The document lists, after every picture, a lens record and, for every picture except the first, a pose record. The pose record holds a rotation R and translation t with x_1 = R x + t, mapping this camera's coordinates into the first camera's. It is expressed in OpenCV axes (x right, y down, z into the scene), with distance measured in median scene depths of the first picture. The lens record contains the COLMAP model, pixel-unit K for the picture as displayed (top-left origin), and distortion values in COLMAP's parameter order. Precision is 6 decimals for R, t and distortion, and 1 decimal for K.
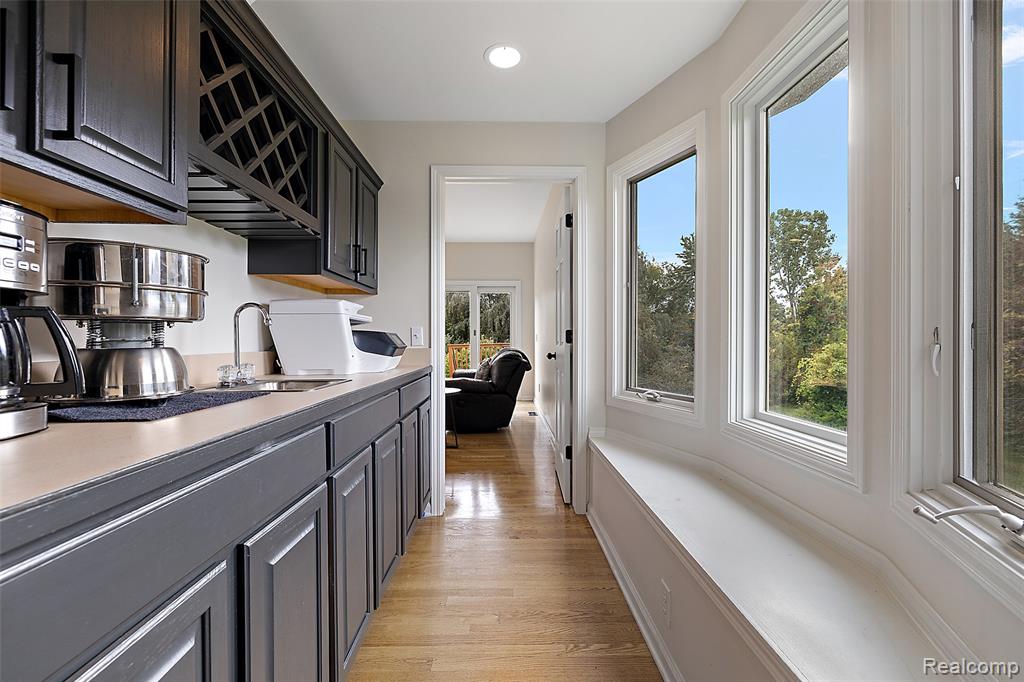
lens RADIAL K [[436.9, 0, 512.1], [0, 436.9, 339.2], [0, 0, 1]] dist [-0.002332, 0.002090]
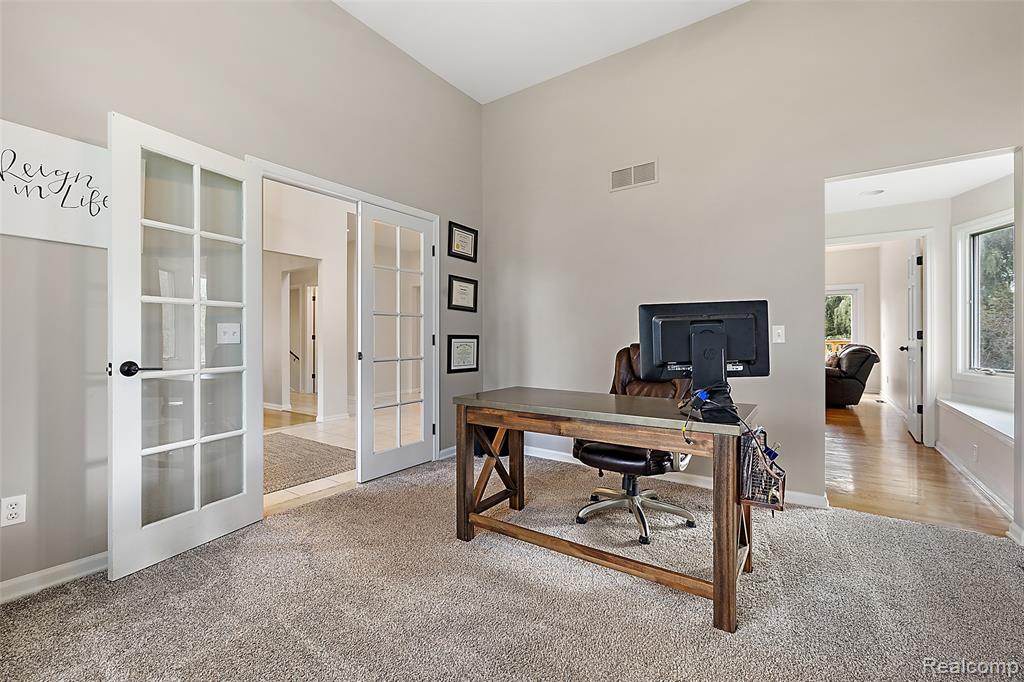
lens RADIAL K [[436.9, 0, 512.7], [0, 436.9, 339.1], [0, 0, 1]] dist [-0.002332, 0.002090]
pose [[0.806622, -0.002665, -0.591061, -0.115728], [0.005456, 0.999981, 0.002938, -0.004482], [0.591042, -0.005594, 0.806621, -1.070009]]
